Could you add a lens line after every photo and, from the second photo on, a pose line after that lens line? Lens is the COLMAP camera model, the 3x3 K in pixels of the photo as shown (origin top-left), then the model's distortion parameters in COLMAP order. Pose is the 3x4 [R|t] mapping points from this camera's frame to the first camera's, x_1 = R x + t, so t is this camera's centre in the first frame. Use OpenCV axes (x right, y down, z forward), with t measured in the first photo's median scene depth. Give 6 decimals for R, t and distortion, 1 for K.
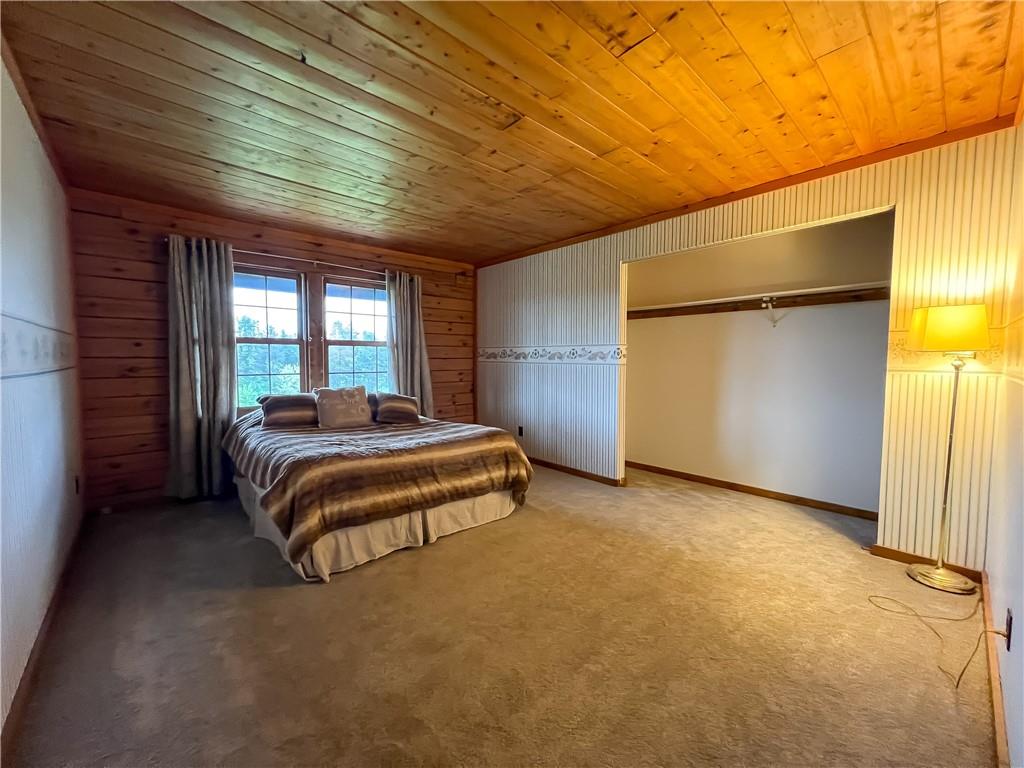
lens RADIAL K [[408.9, 0, 509.8], [0, 408.9, 385.1], [0, 0, 1]] dist [-0.003176, 0.000148]
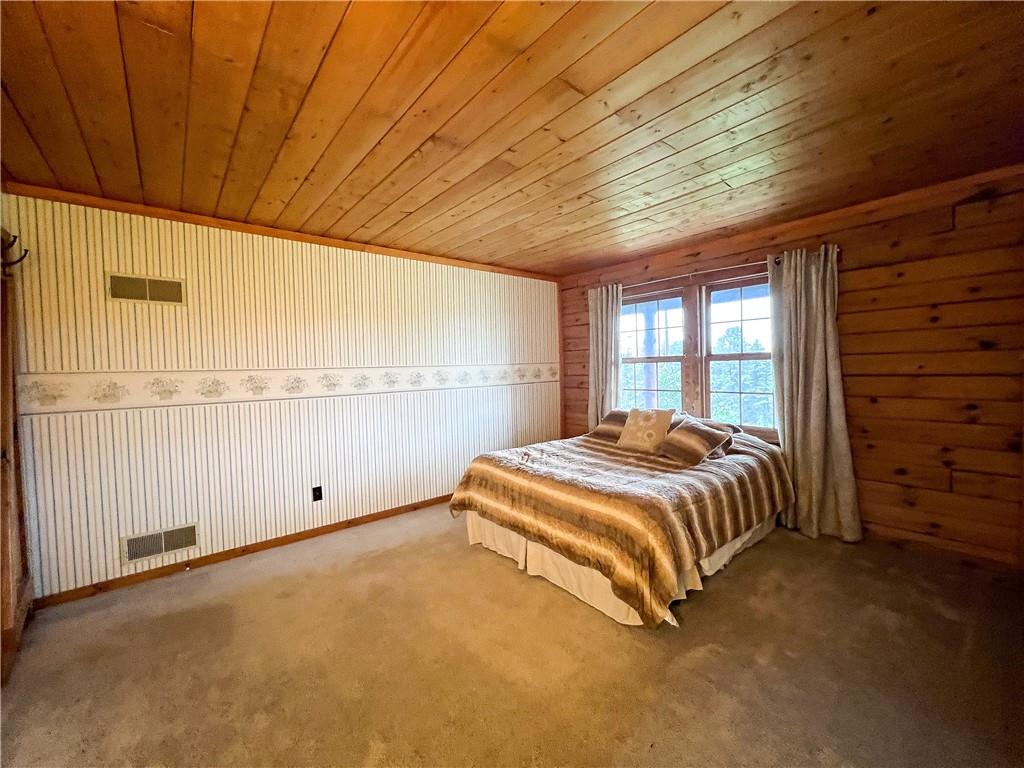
lens RADIAL K [[408.9, 0, 512.7], [0, 408.9, 382.5], [0, 0, 1]] dist [-0.003176, 0.000148]
pose [[-0.044034, 0.042554, -0.998123, 0.484948], [-0.037219, 0.998329, 0.044204, -0.073534], [0.998336, 0.039096, -0.042376, 0.615965]]
